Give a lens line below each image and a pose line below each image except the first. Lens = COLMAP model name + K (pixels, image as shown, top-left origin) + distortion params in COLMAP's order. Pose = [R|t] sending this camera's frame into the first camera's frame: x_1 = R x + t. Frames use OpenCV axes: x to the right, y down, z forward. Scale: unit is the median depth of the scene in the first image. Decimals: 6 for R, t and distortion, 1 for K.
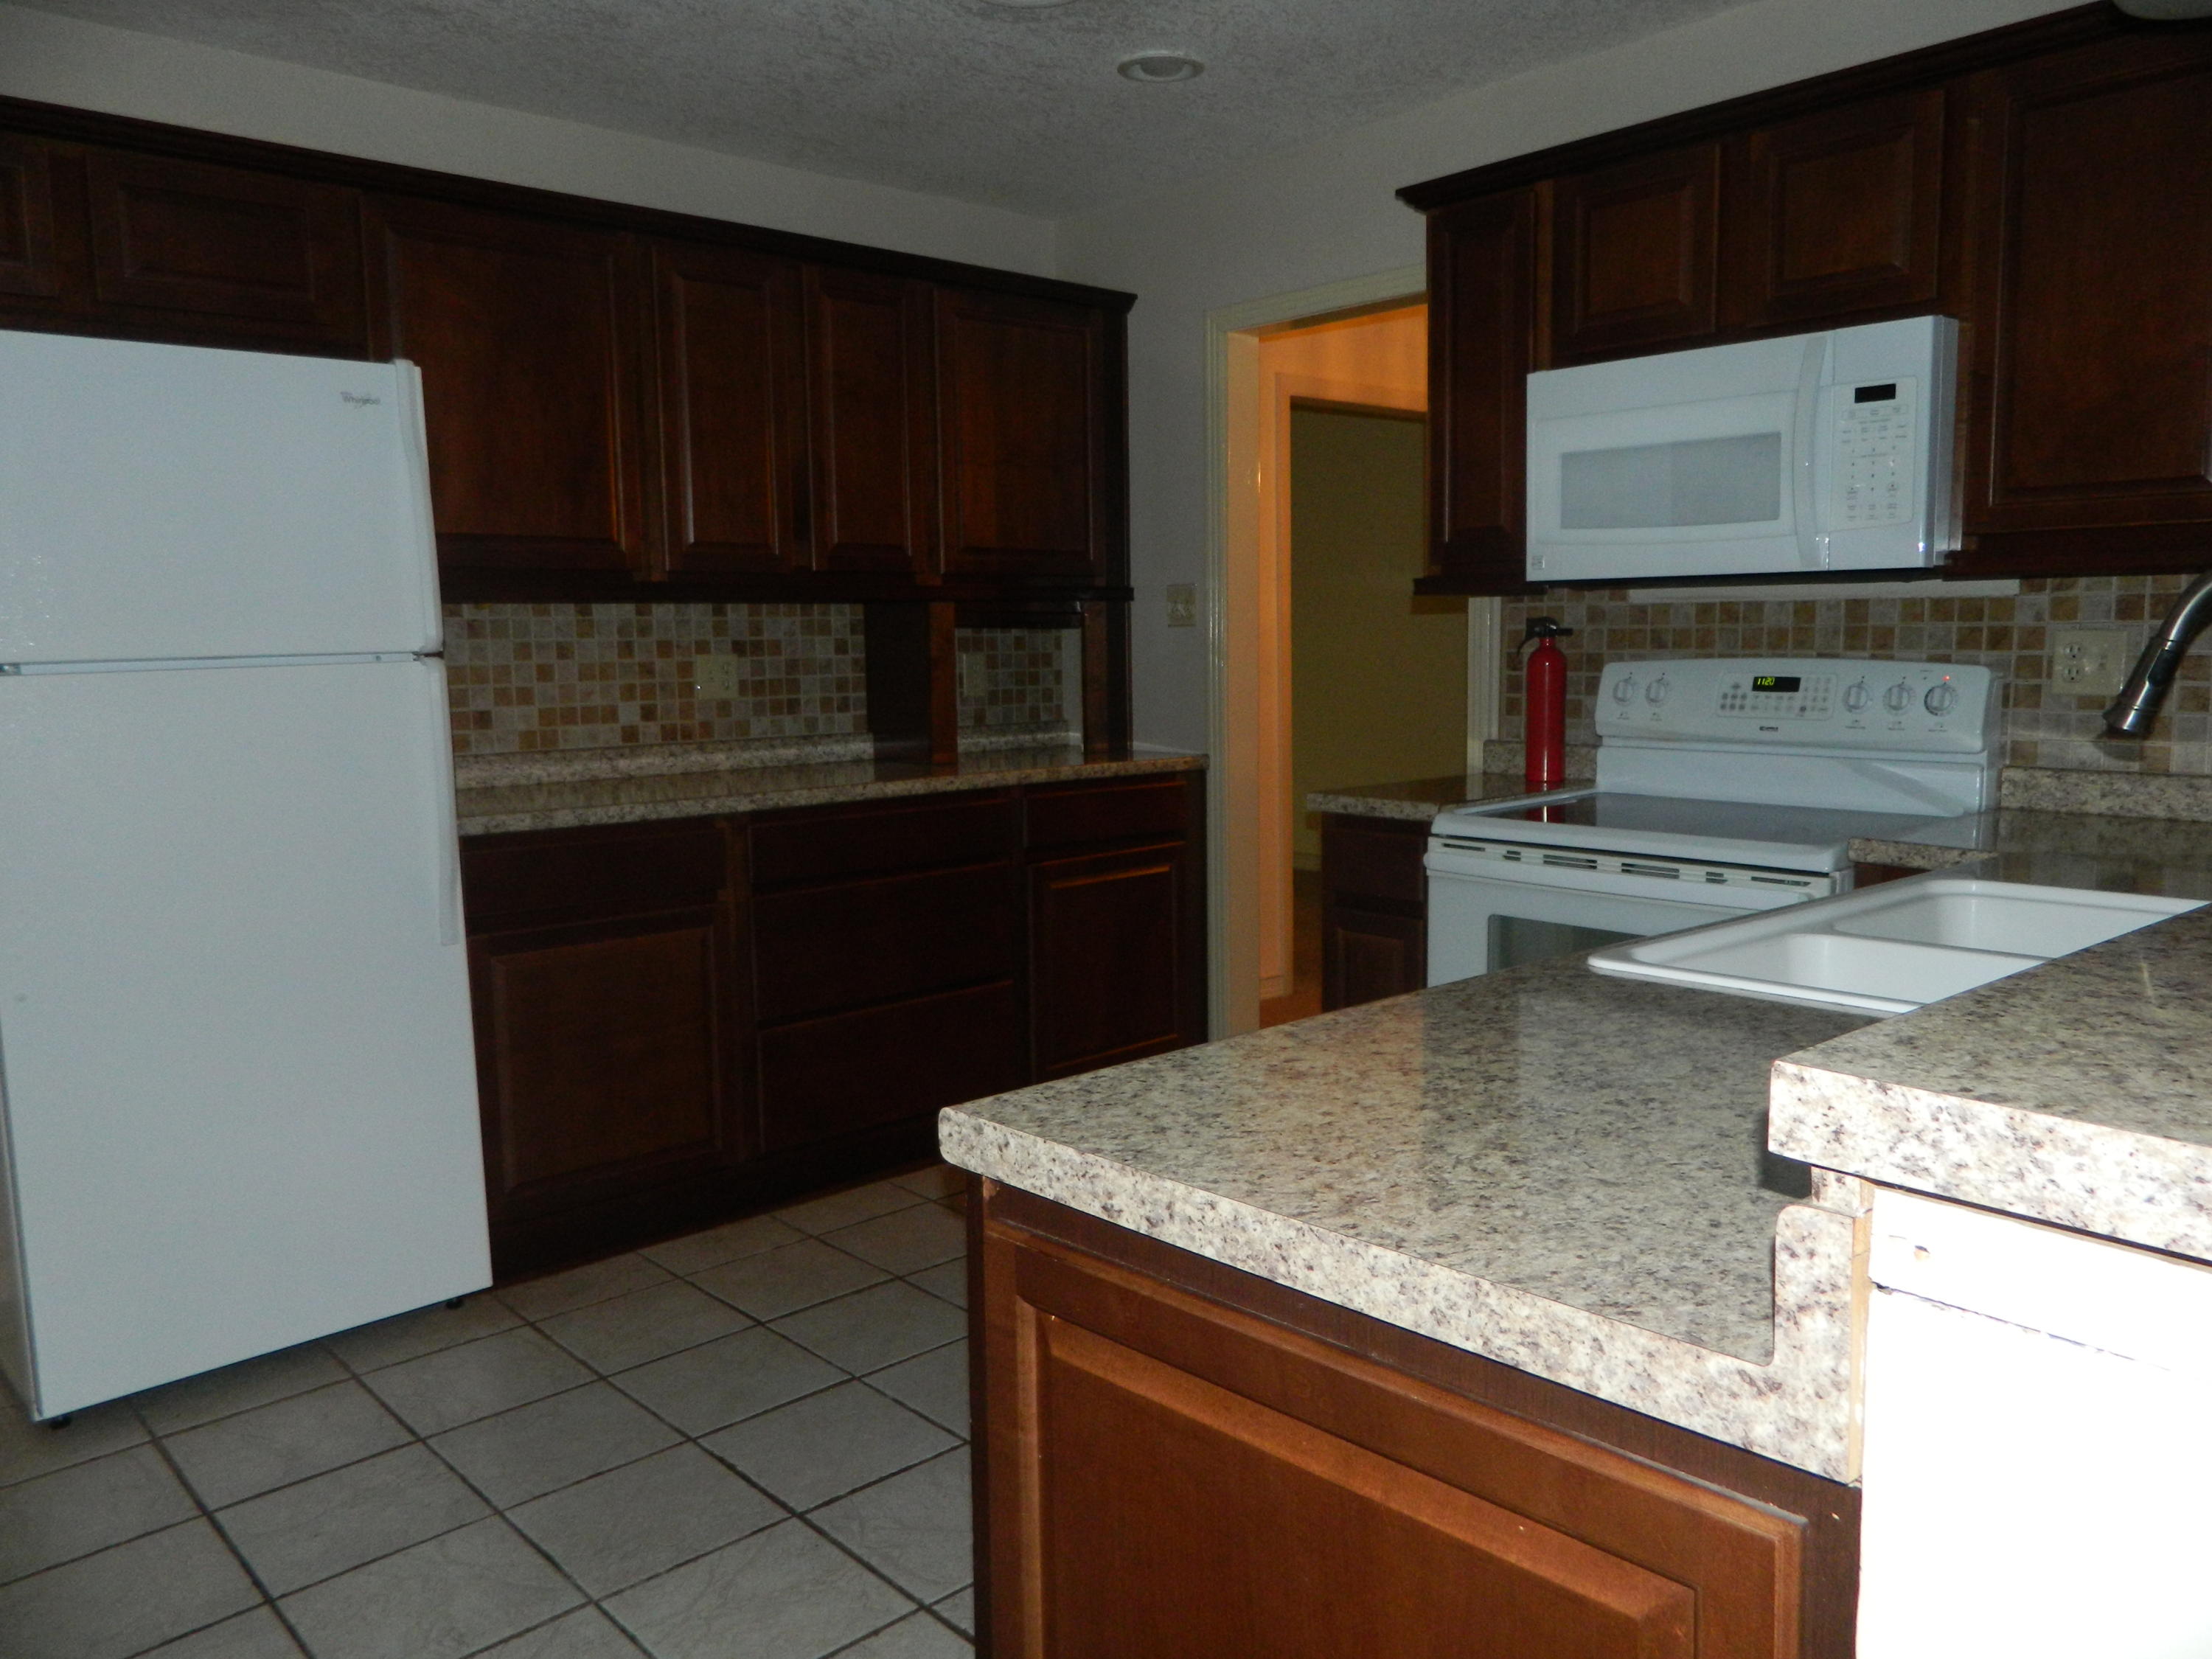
lens RADIAL K [[1628.6, 0, 1103.1], [0, 1628.6, 828.0], [0, 0, 1]] dist [0.018147, -0.007277]
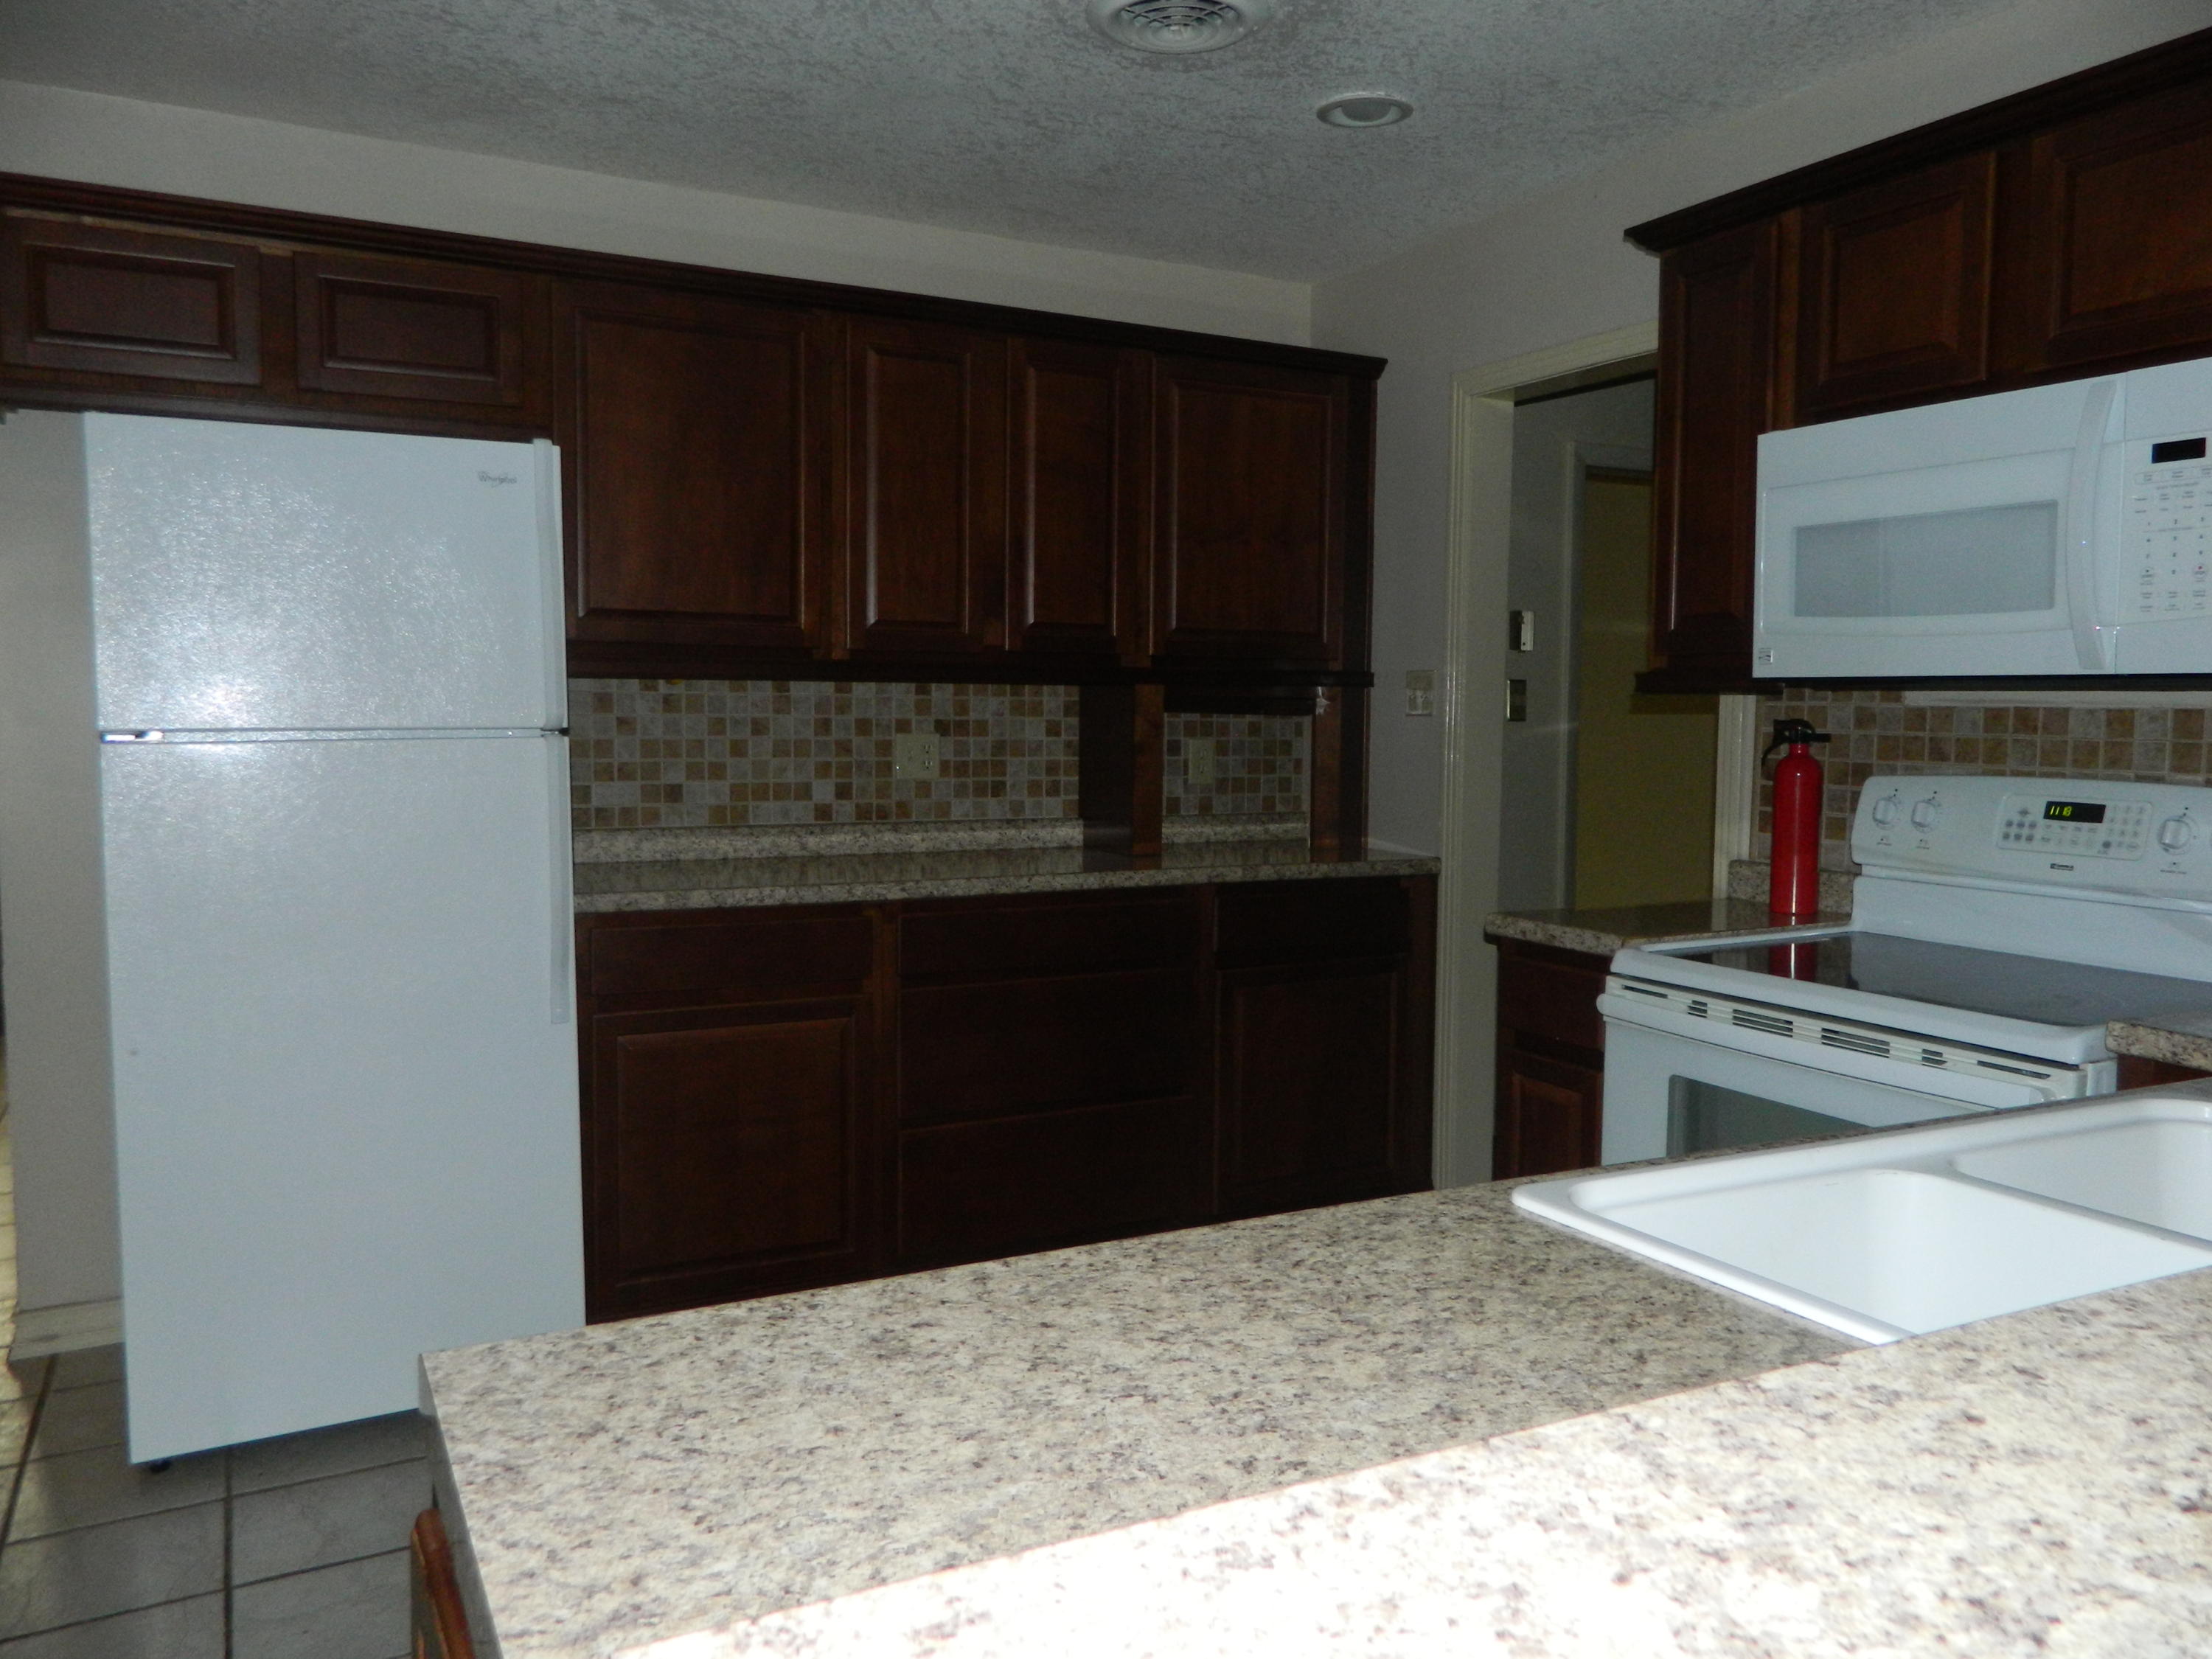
lens RADIAL K [[1628.6, 0, 1112.5], [0, 1628.6, 828.7], [0, 0, 1]] dist [0.018147, -0.007277]
pose [[0.969819, 0.041838, -0.240208, 0.147040], [-0.052234, 0.997947, -0.037072, -0.025274], [0.238164, 0.048500, 0.970013, 0.107574]]
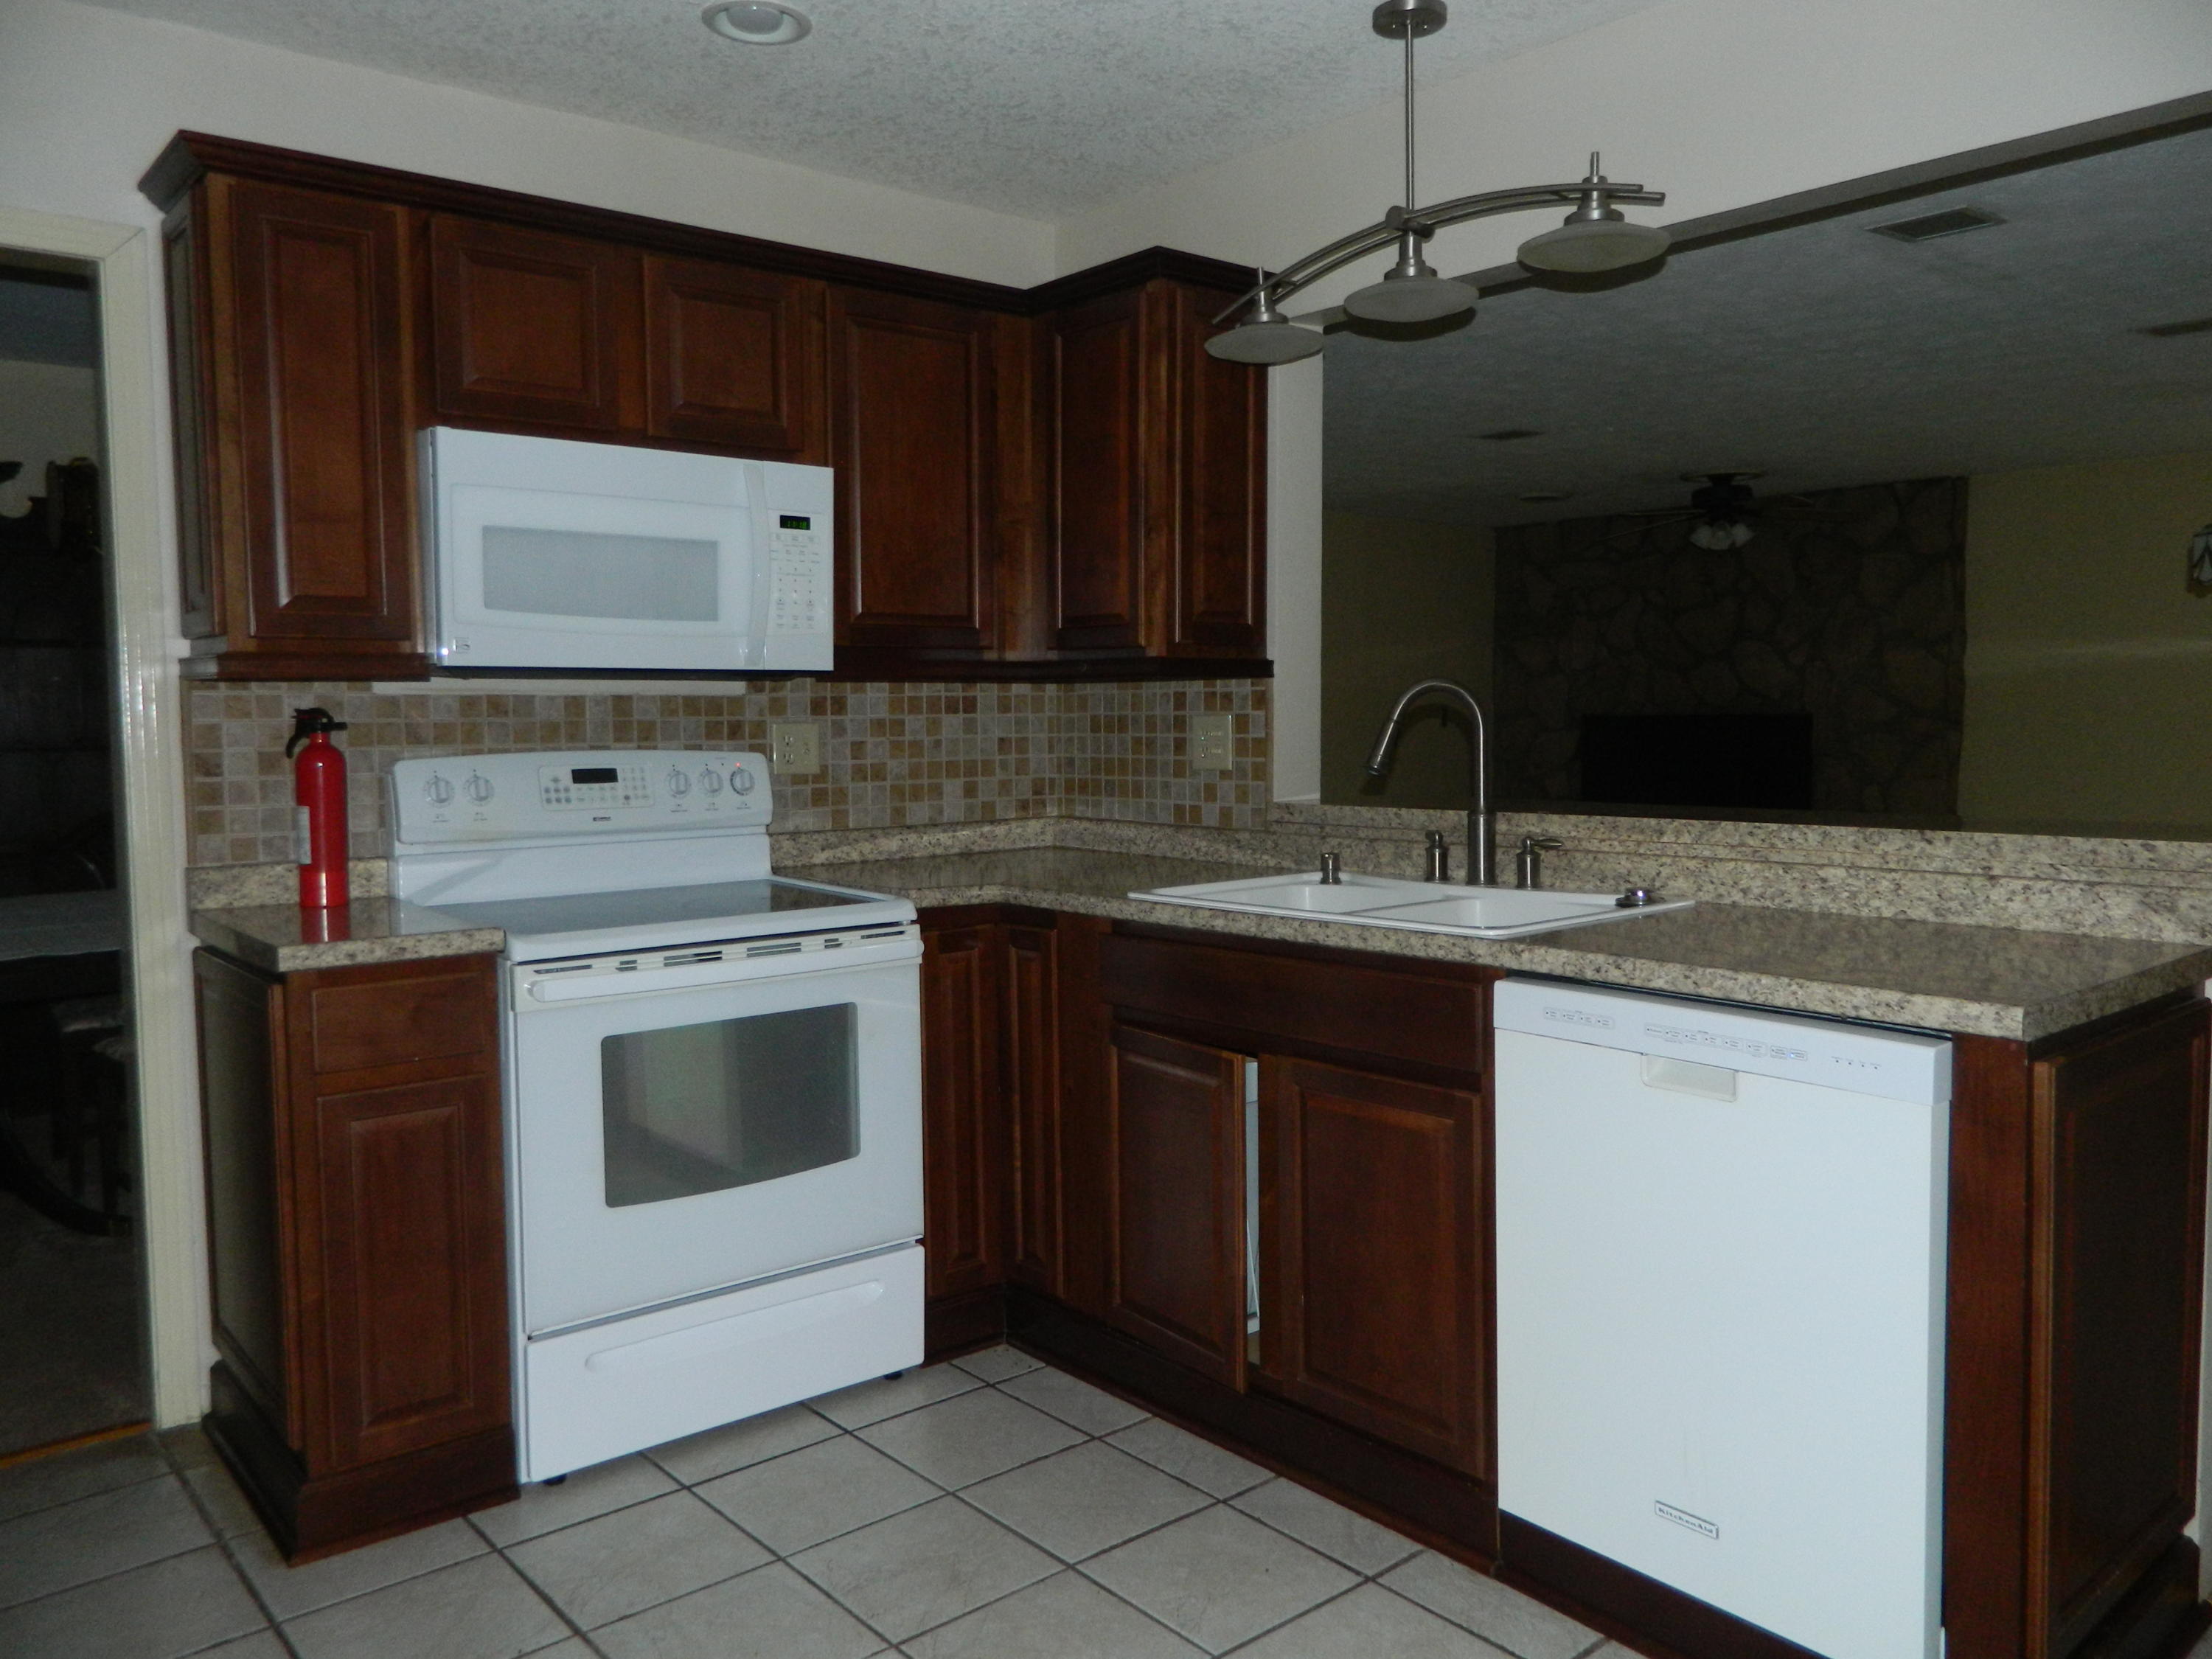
lens RADIAL K [[1628.6, 0, 1087.7], [0, 1628.6, 823.8], [0, 0, 1]] dist [0.018147, -0.007277]
pose [[0.045904, -0.056571, 0.997343, -0.599136], [0.129472, 0.990311, 0.050213, -0.069257], [-0.990520, 0.126823, 0.052783, 0.640192]]
